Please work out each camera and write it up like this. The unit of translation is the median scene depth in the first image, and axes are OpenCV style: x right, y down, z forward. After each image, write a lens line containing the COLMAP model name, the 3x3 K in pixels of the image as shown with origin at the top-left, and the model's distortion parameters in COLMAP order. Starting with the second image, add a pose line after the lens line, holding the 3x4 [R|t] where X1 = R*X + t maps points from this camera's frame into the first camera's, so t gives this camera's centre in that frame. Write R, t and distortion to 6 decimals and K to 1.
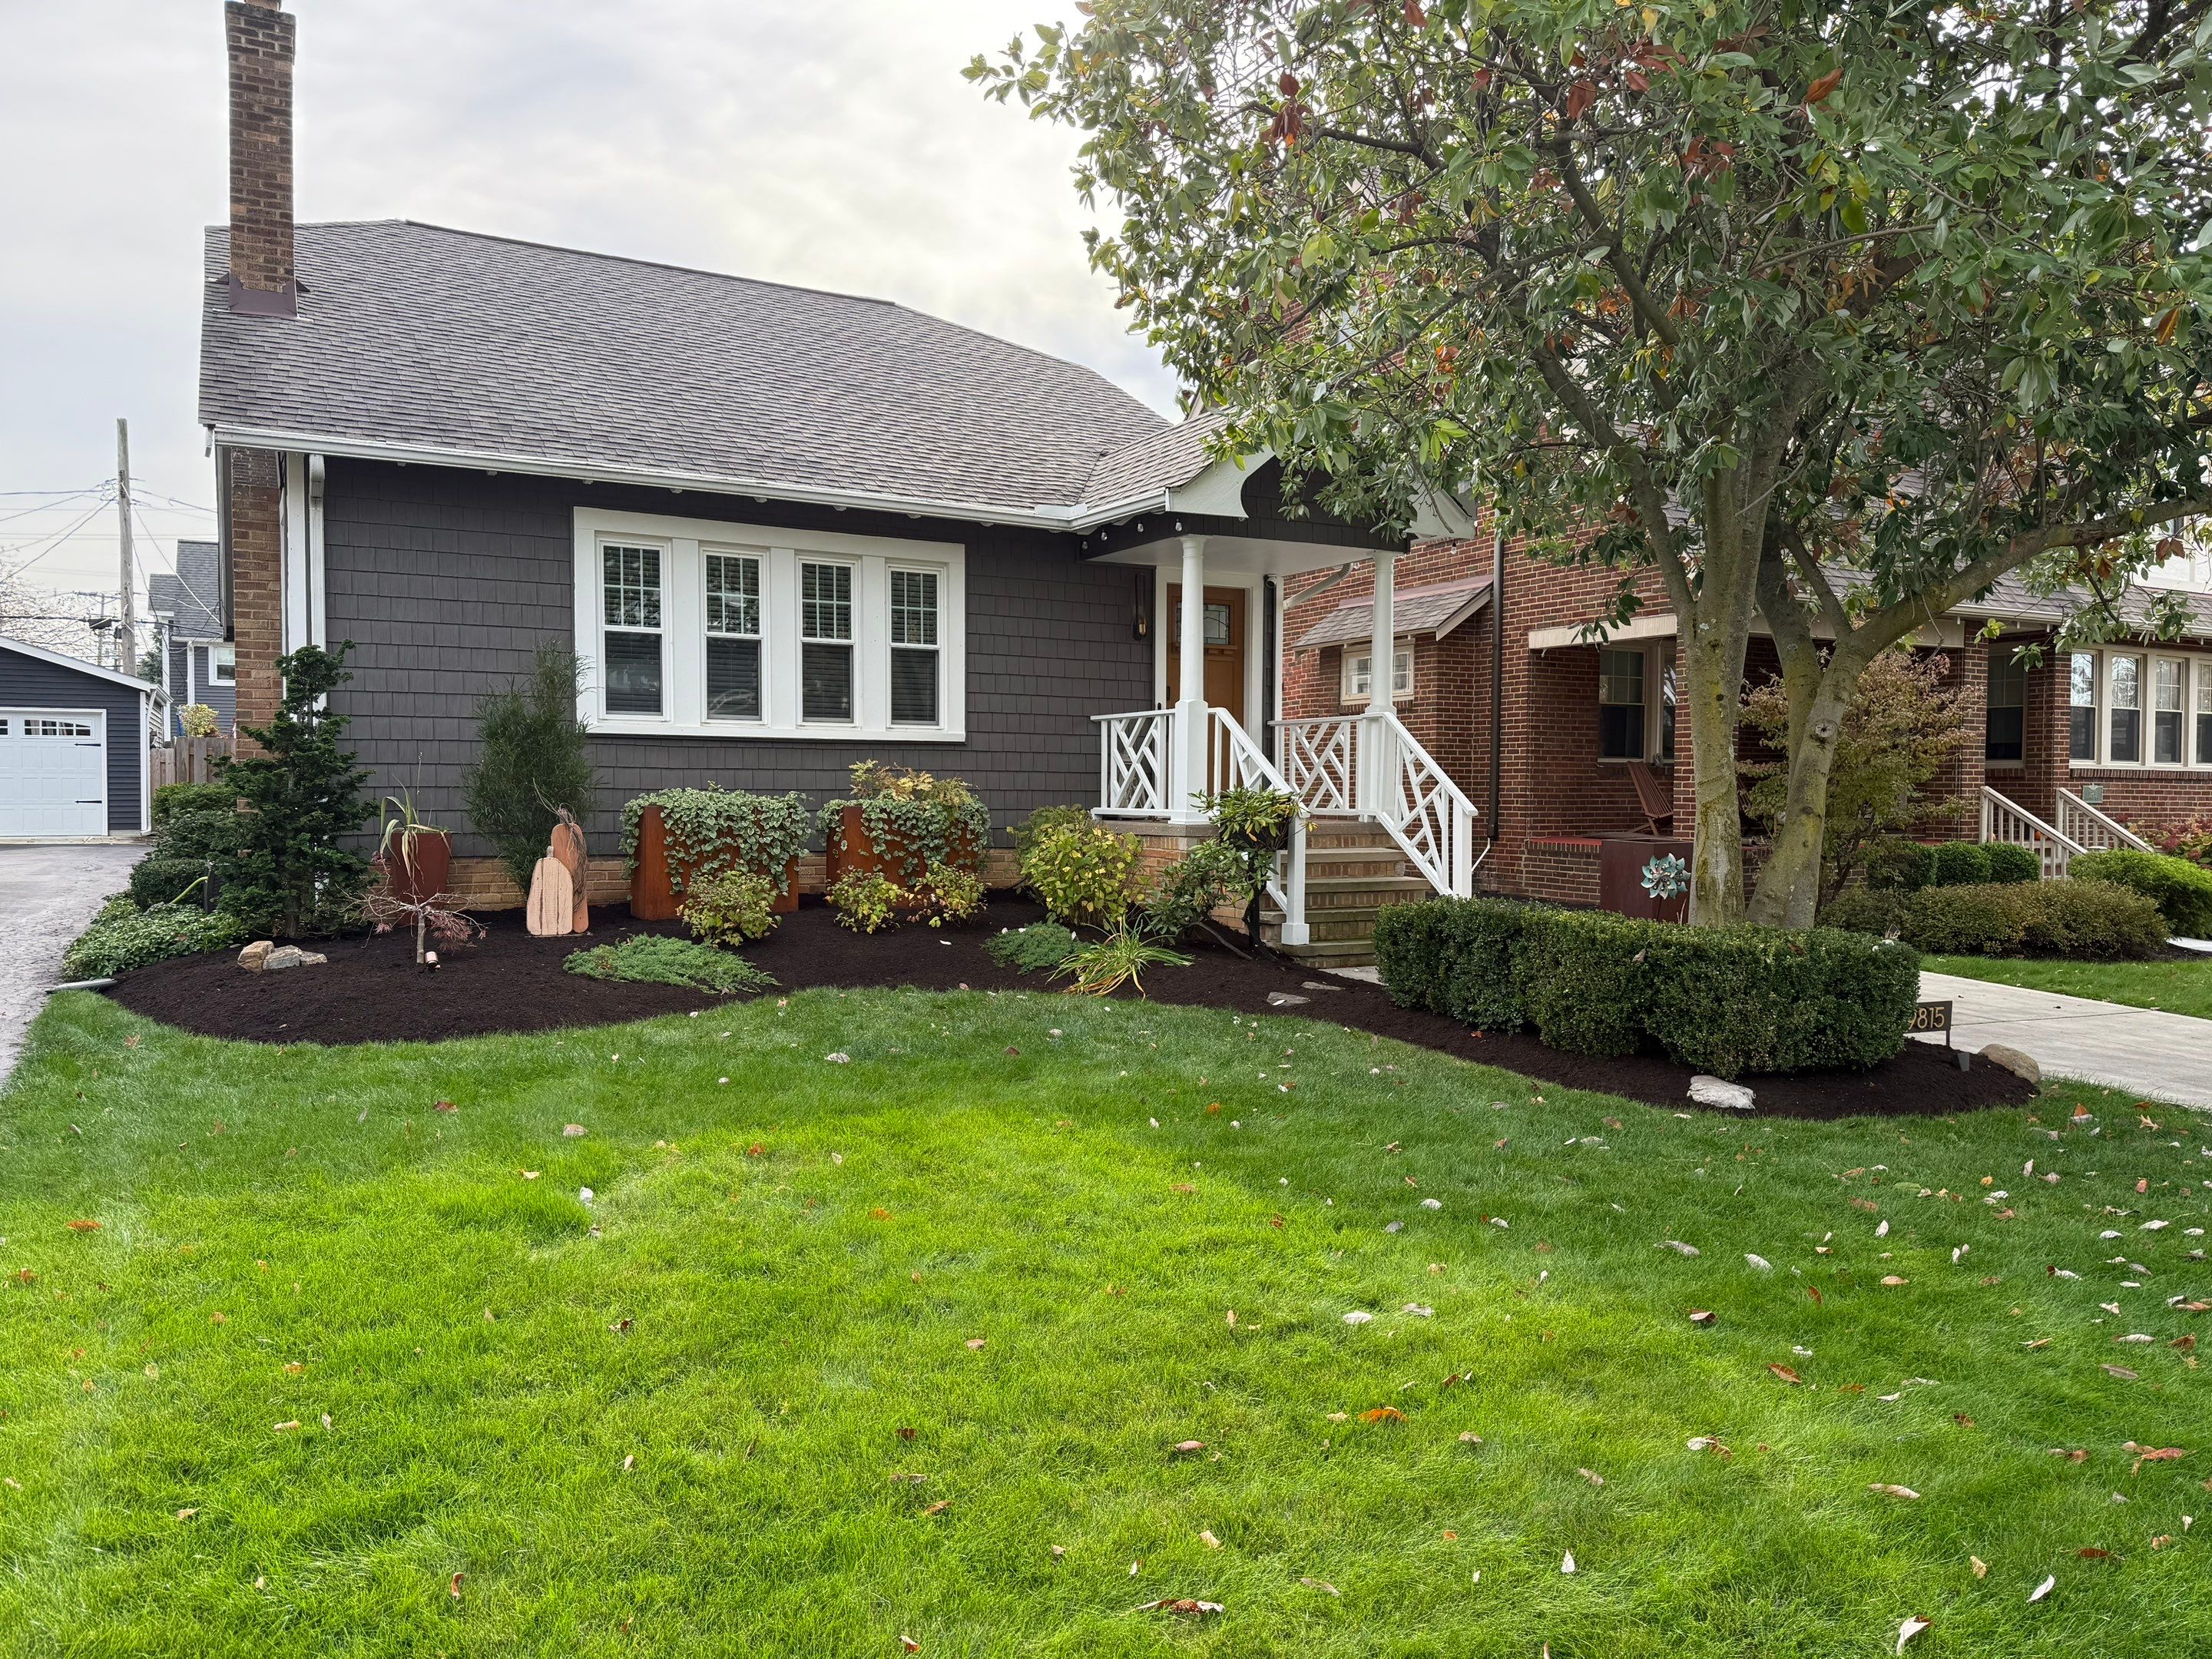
lens RADIAL K [[1677.0, 0, 1199.5], [0, 1677.0, 831.5], [0, 0, 1]] dist [0.115437, -0.129957]
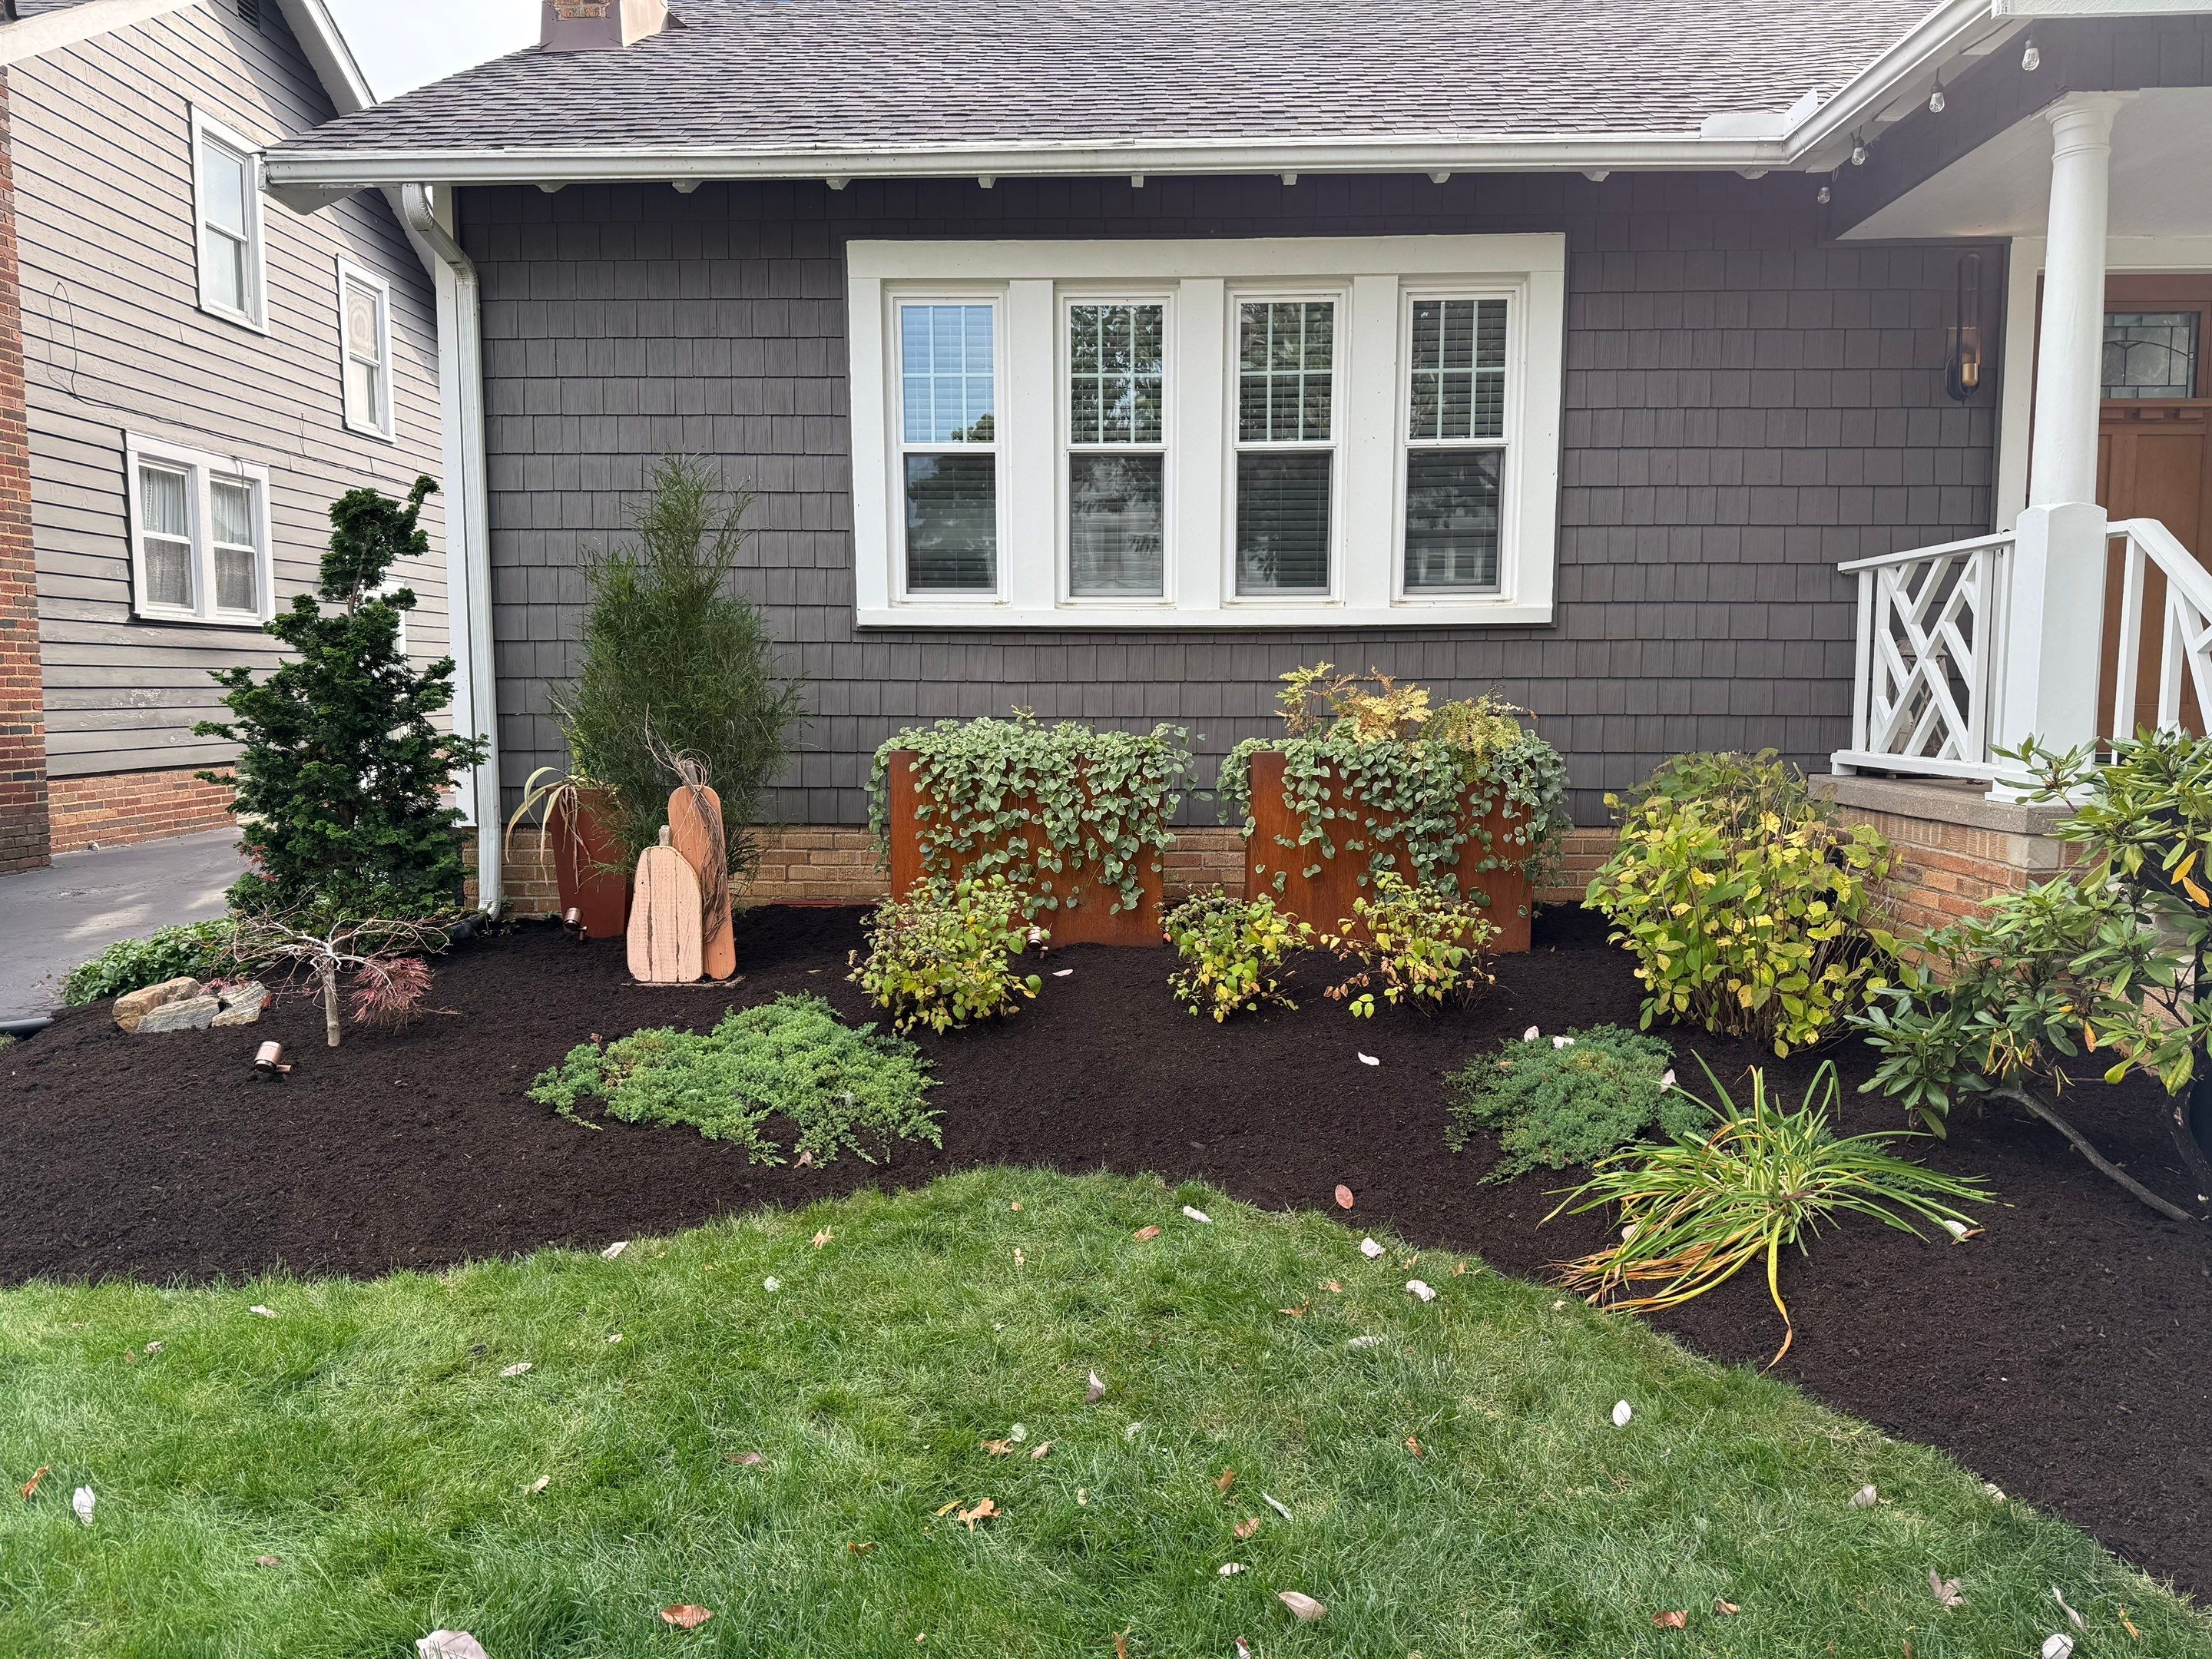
lens RADIAL K [[1605.7, 0, 1053.9], [0, 1605.7, 831.3], [0, 0, 1]] dist [0.129022, -0.189716]
pose [[0.823916, 0.047983, -0.564676, 0.022923], [-0.011111, 0.997585, 0.068557, -0.023210], [0.566602, -0.050211, 0.822460, 0.529388]]
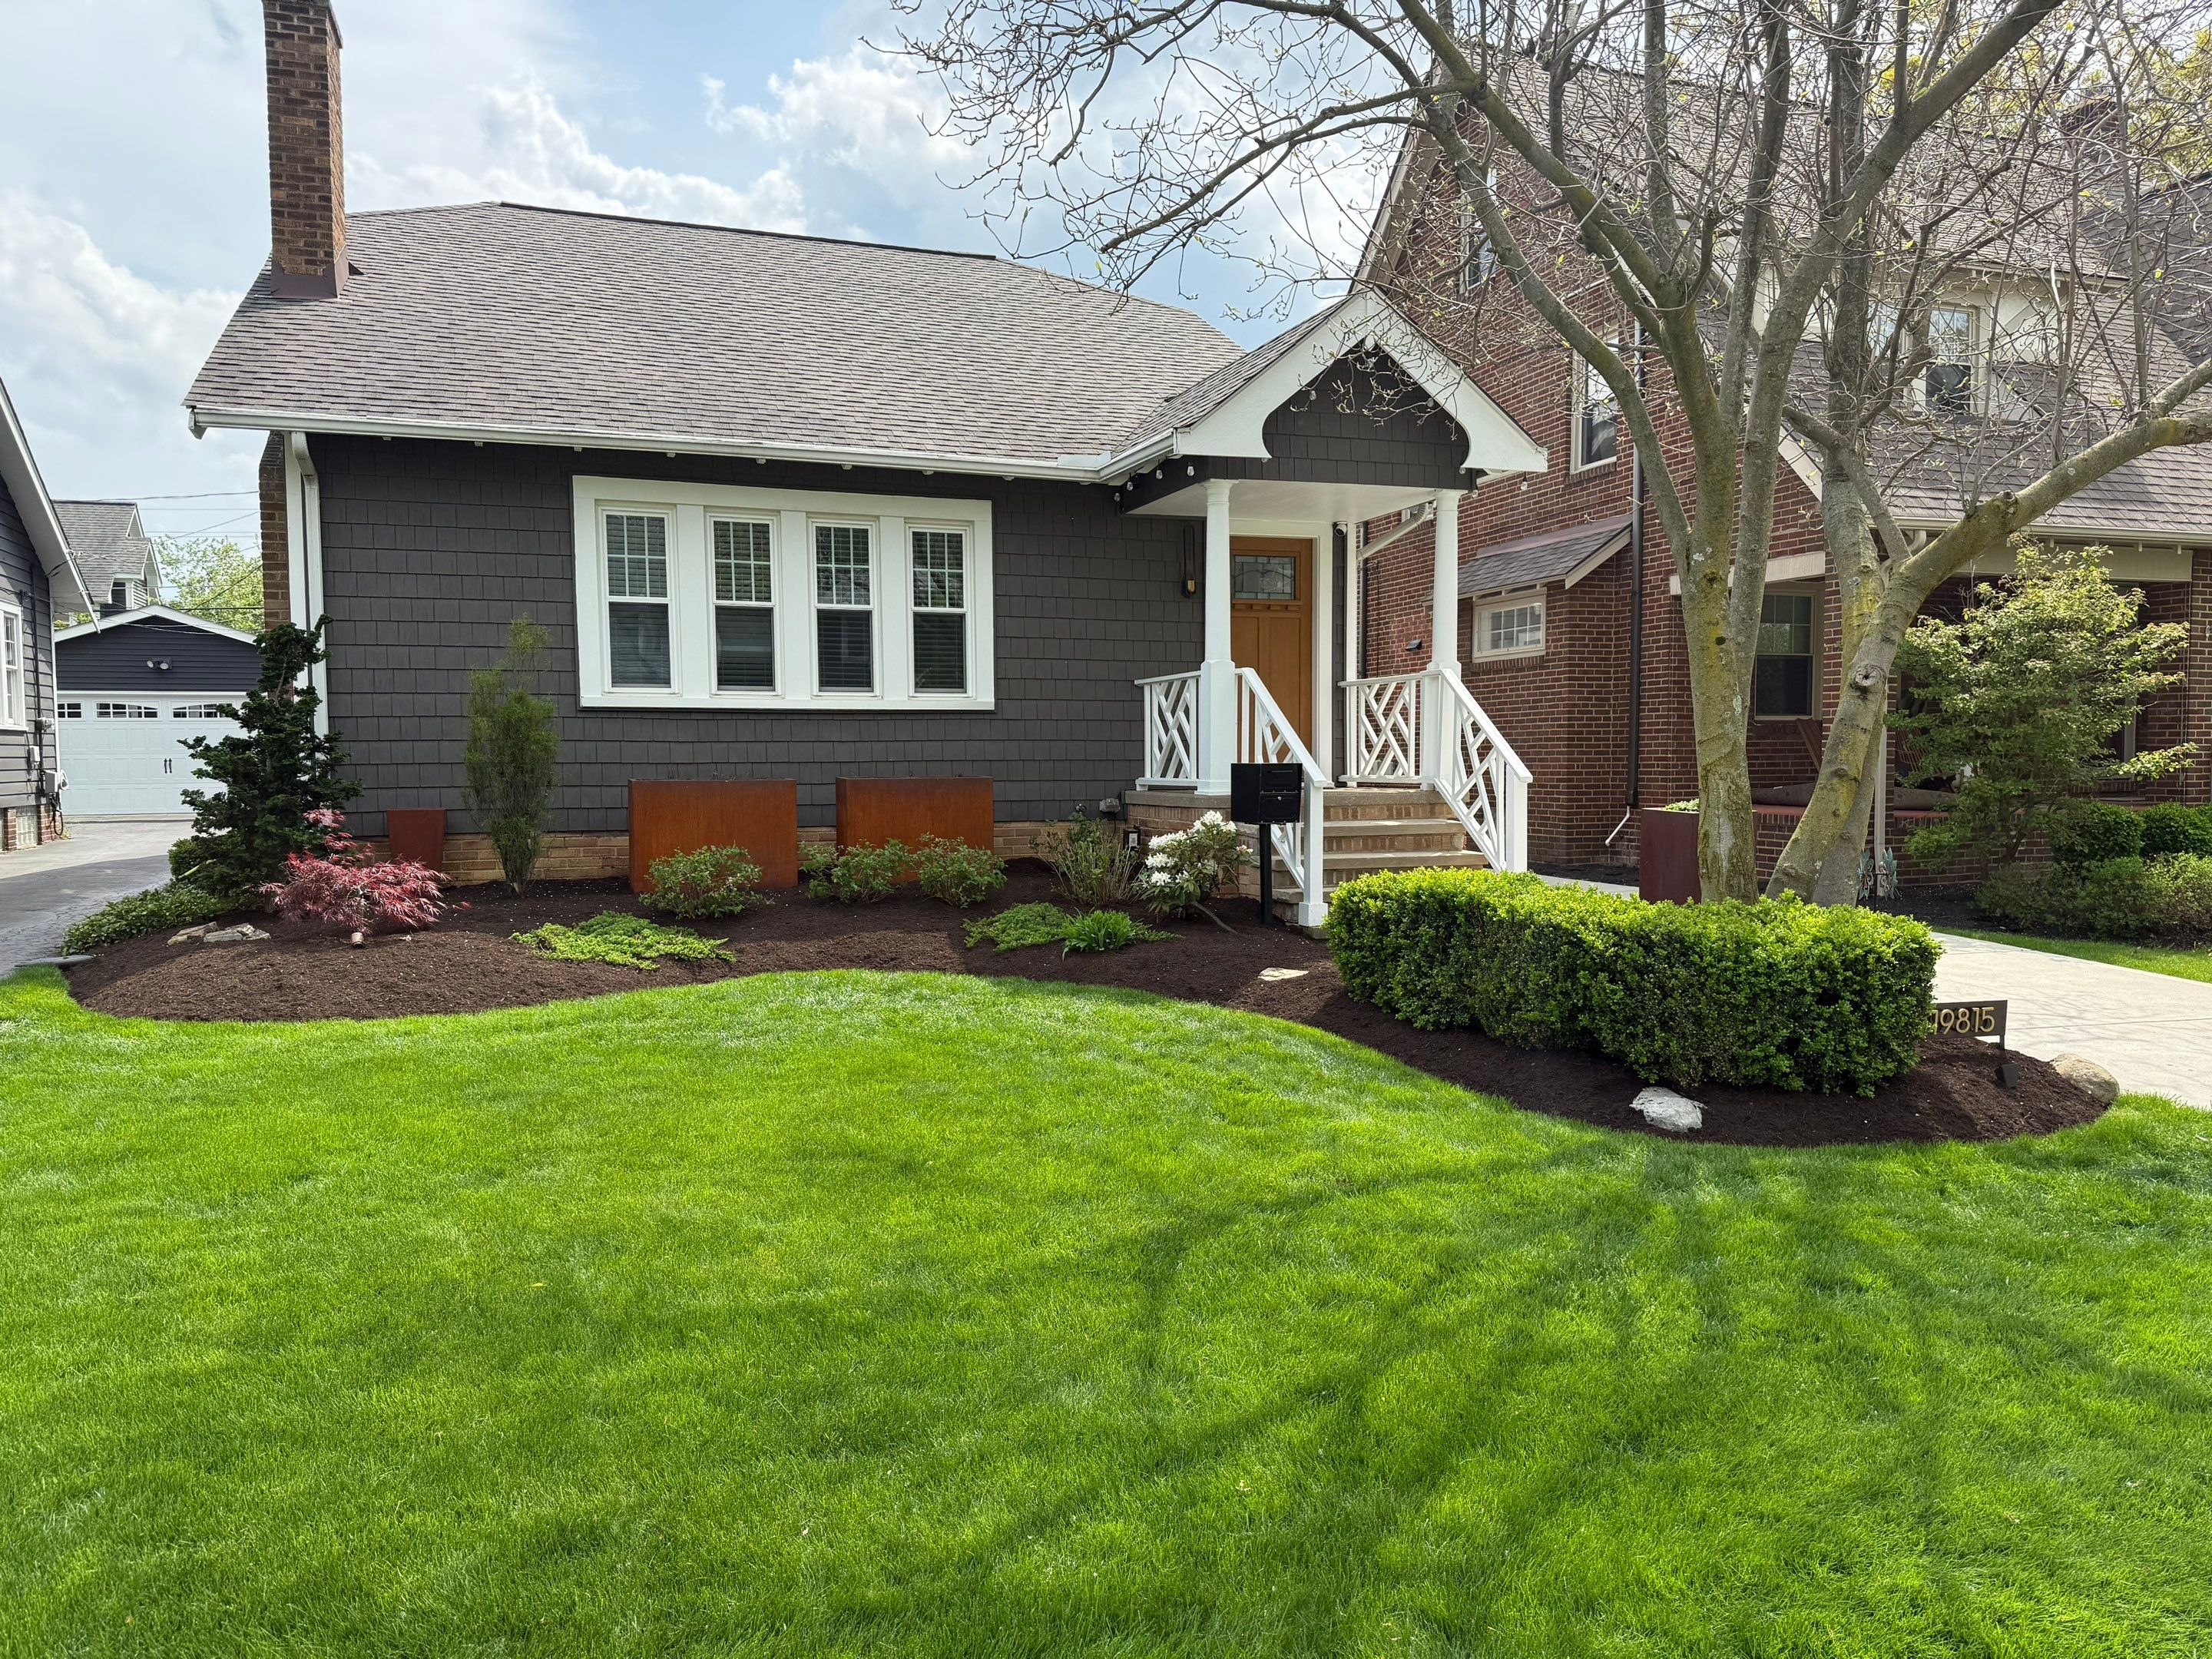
lens RADIAL K [[1692.2, 0, 1174.9], [0, 1692.2, 843.2], [0, 0, 1]] dist [0.108052, -0.133035]
pose [[0.985083, -0.003674, -0.172039, 0.134197], [0.008002, 0.999669, 0.024471, -0.000653], [0.171892, -0.025482, 0.984786, 0.077235]]
